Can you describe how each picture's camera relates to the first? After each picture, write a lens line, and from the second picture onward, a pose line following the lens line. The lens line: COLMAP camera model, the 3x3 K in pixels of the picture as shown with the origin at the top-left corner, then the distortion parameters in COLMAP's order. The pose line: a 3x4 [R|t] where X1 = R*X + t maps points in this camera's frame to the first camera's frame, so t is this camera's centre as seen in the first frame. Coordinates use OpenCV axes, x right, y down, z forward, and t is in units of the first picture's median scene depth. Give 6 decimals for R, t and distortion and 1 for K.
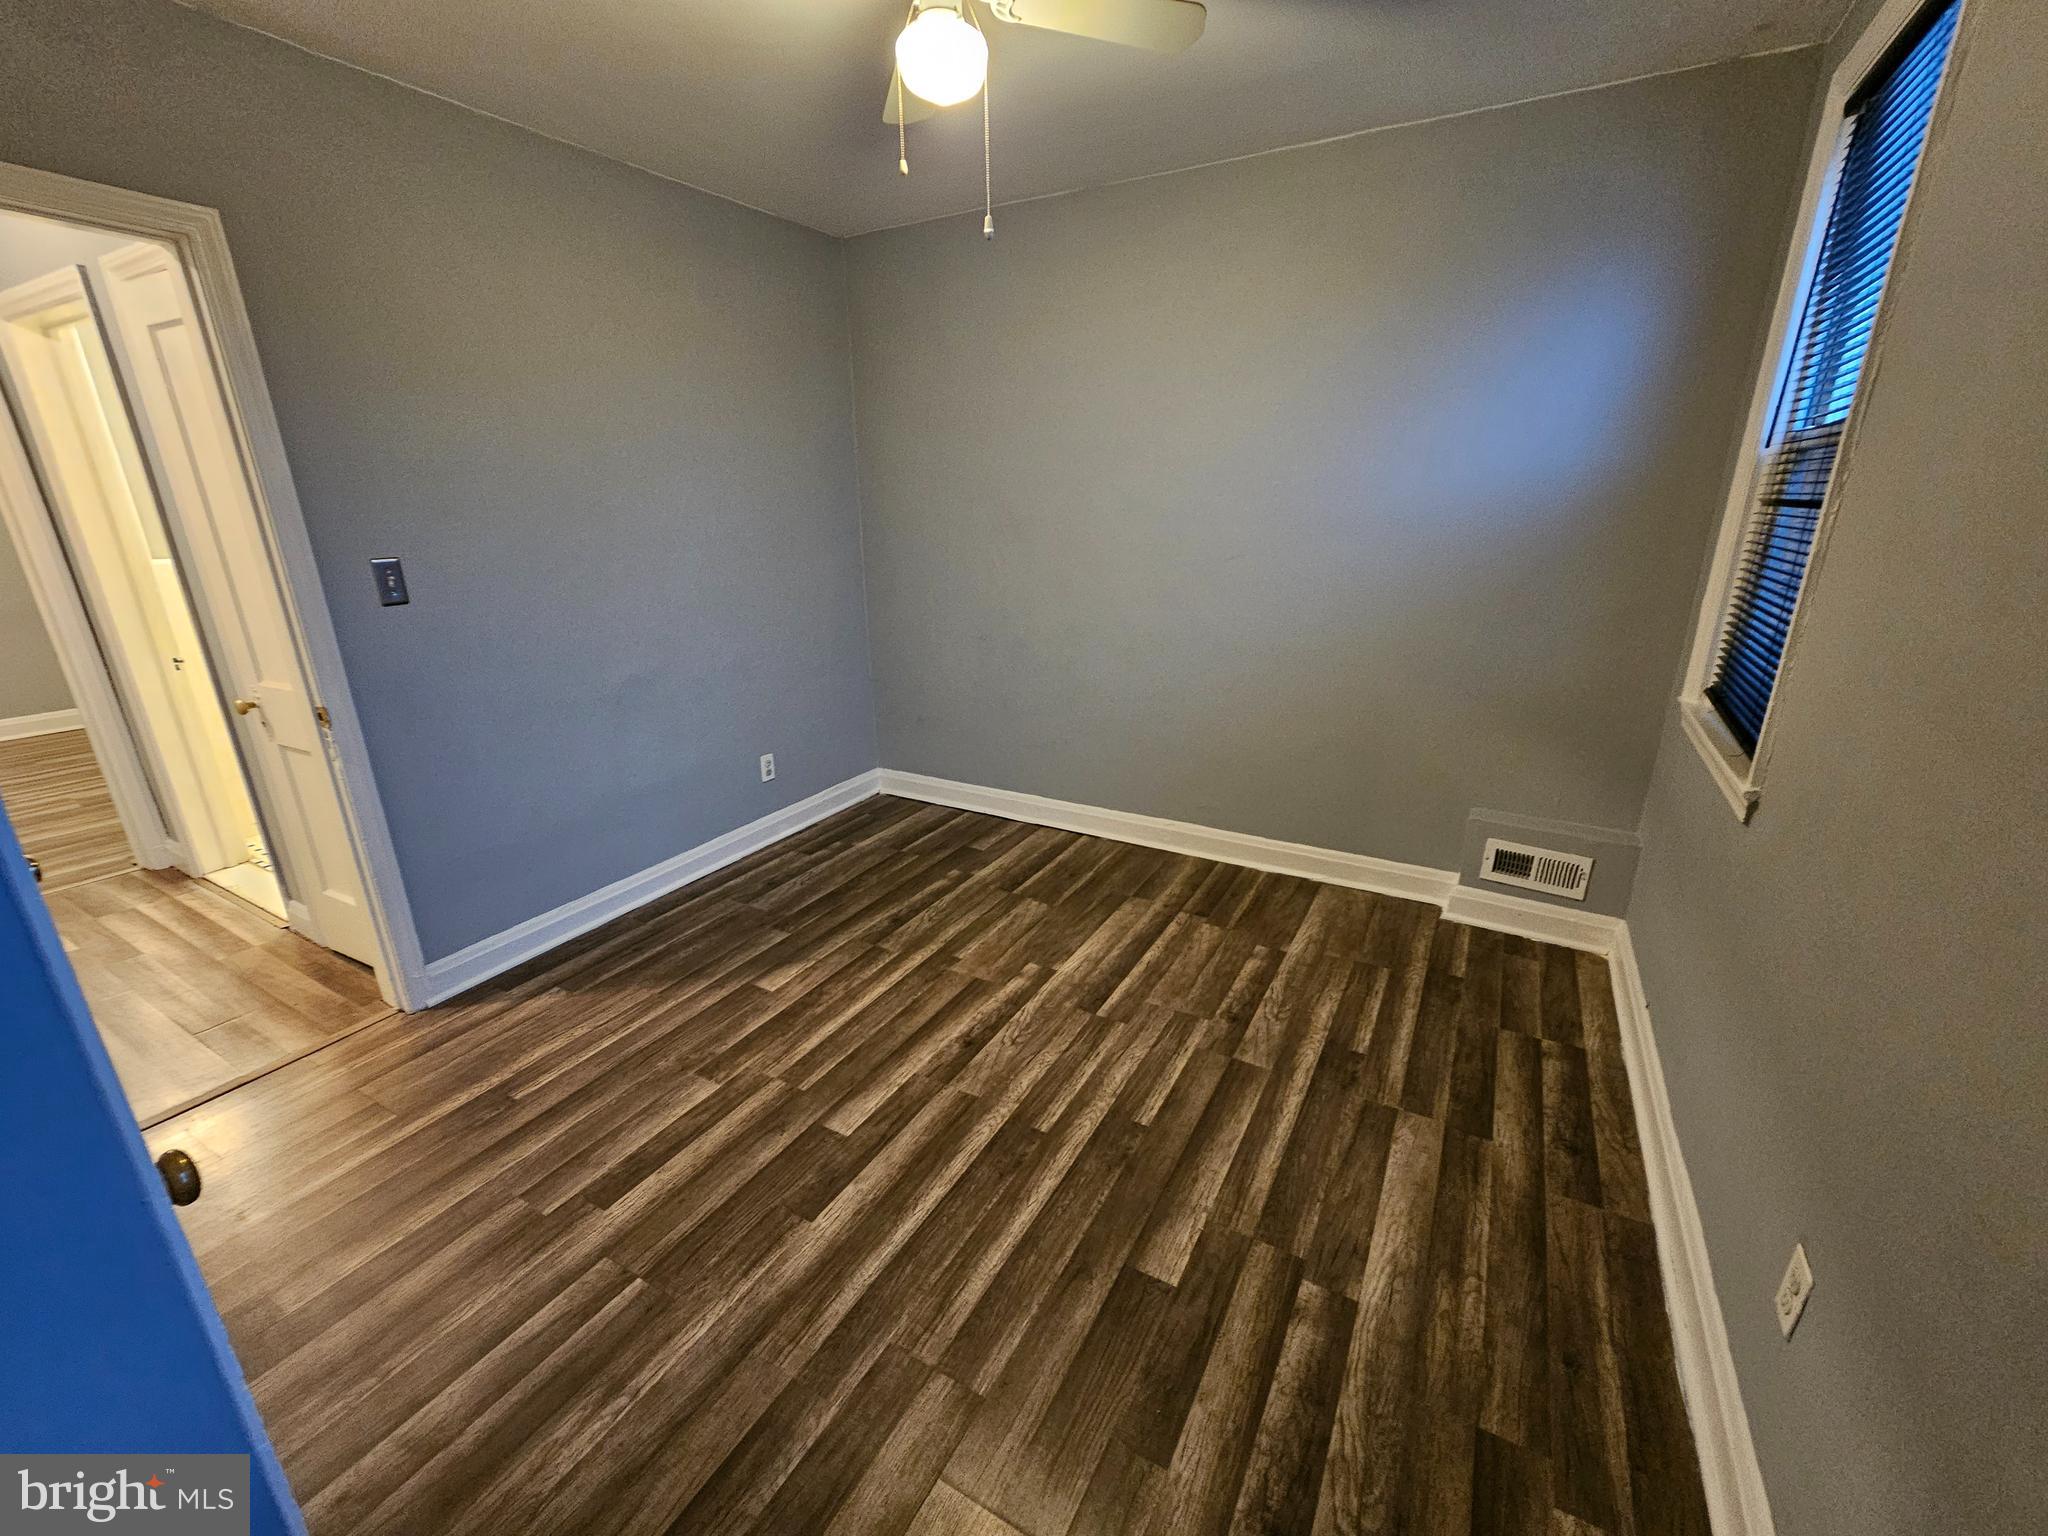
lens RADIAL K [[839.0, 0, 1024.8], [0, 839.0, 777.0], [0, 0, 1]] dist [-0.003941, 0.000581]
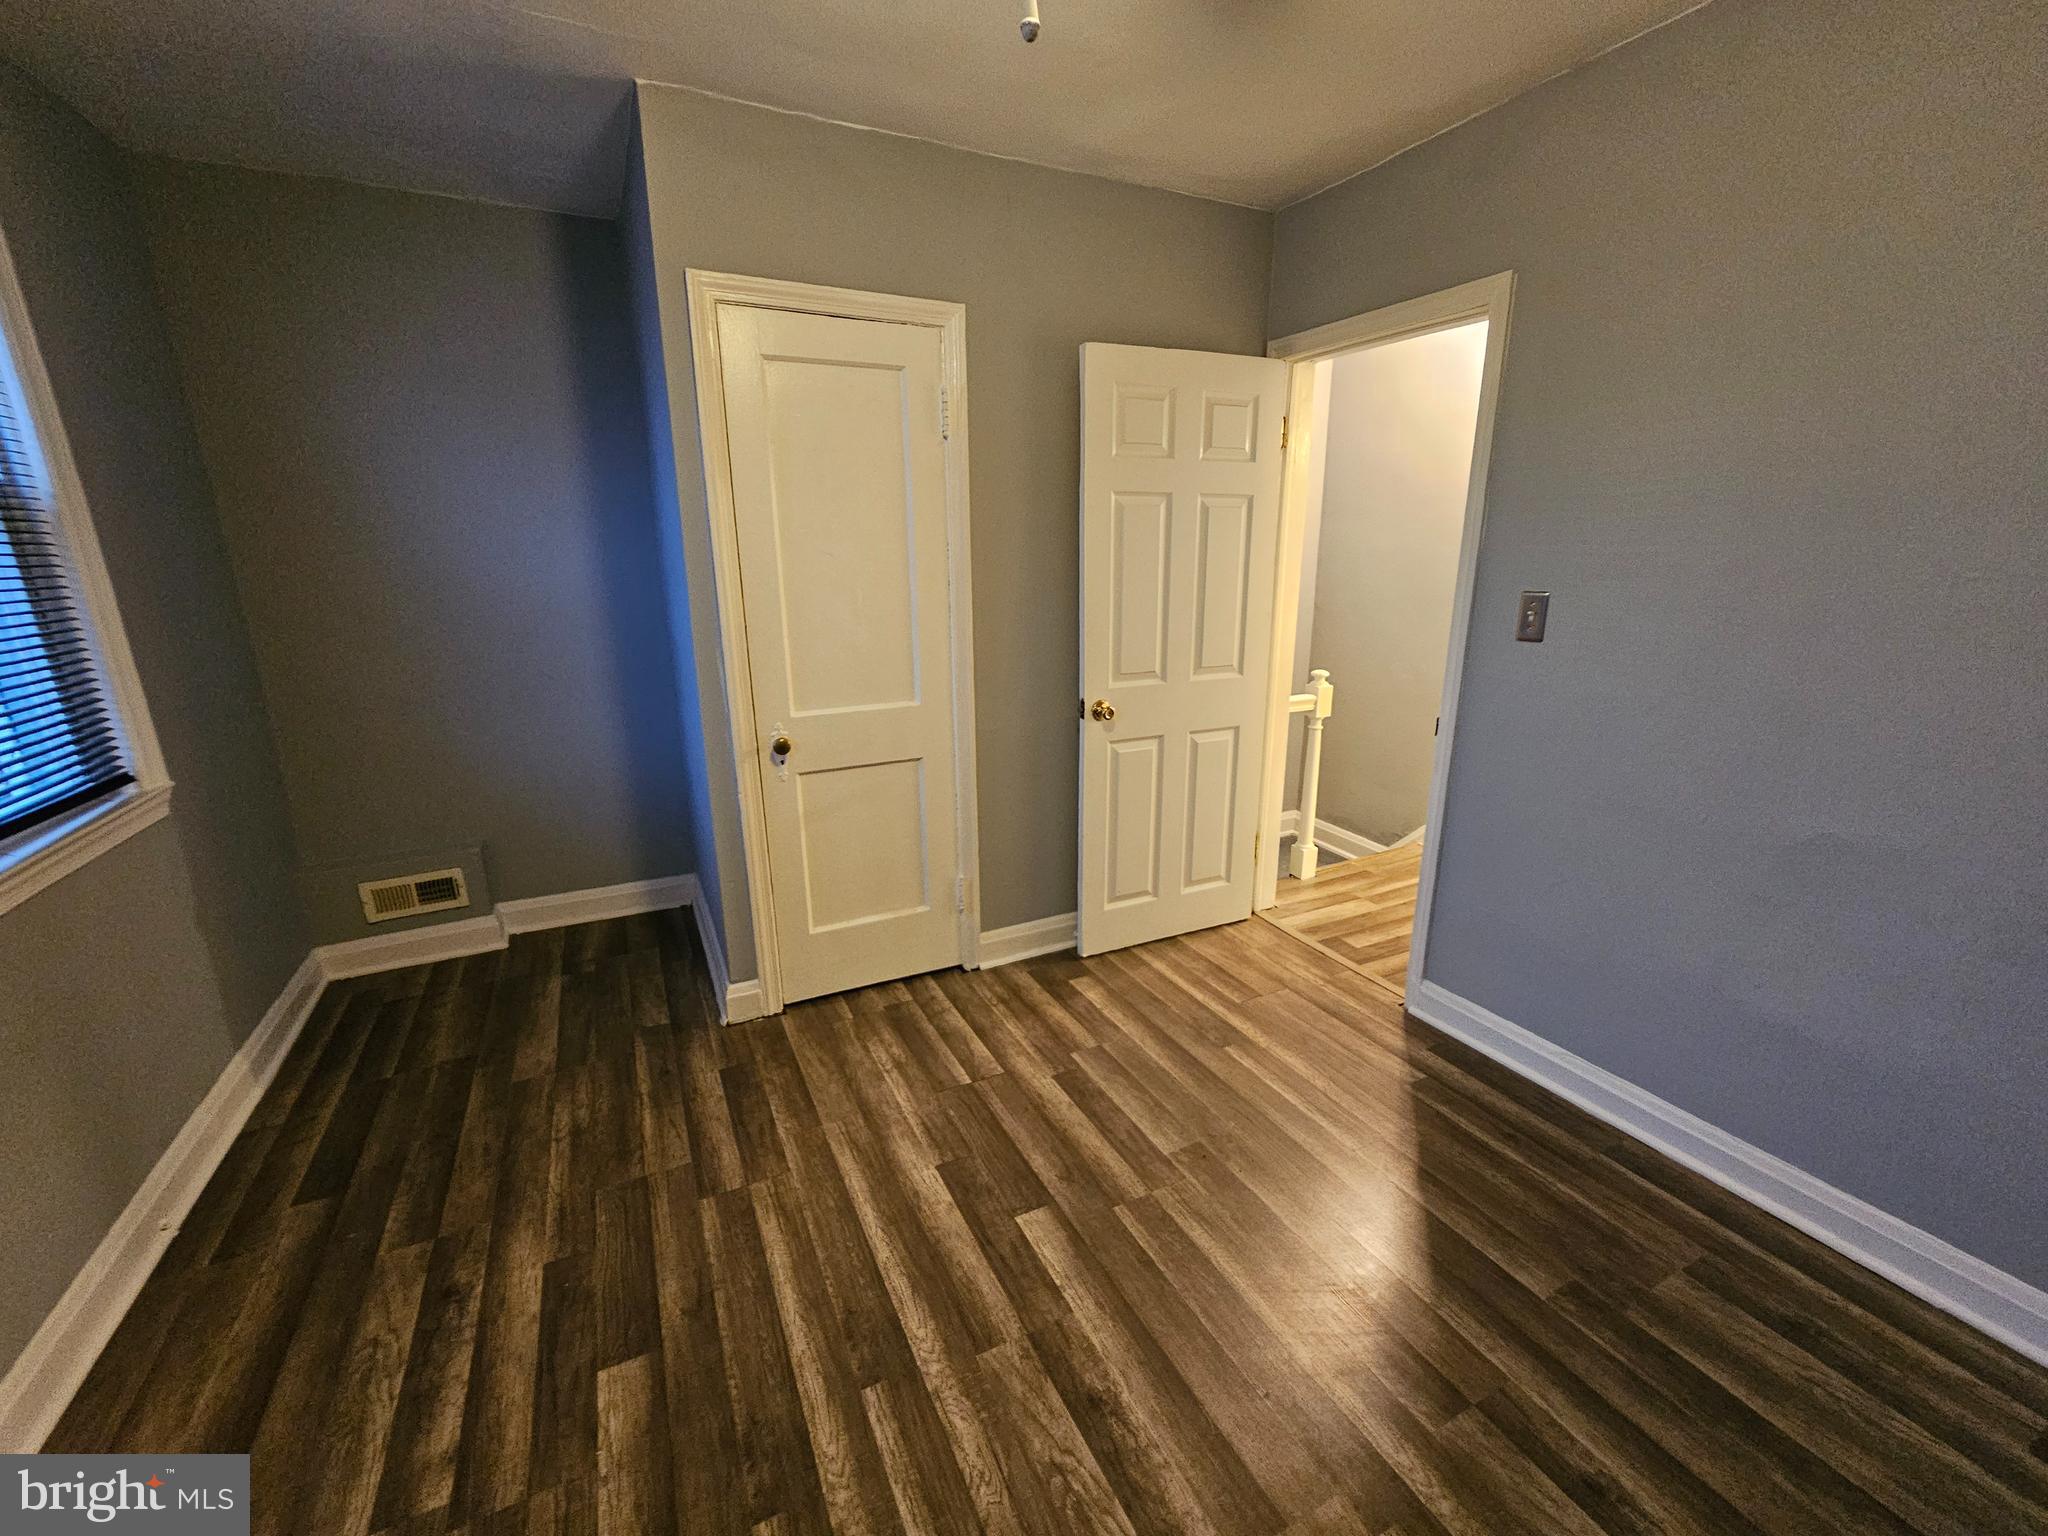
lens RADIAL K [[839.0, 0, 1024.8], [0, 839.0, 777.0], [0, 0, 1]] dist [-0.003941, 0.000581]
pose [[-0.559799, 0.234348, -0.794799, 0.405940], [-0.249043, 0.867246, 0.431117, -0.396341], [0.790318, 0.439278, -0.427121, 1.203752]]
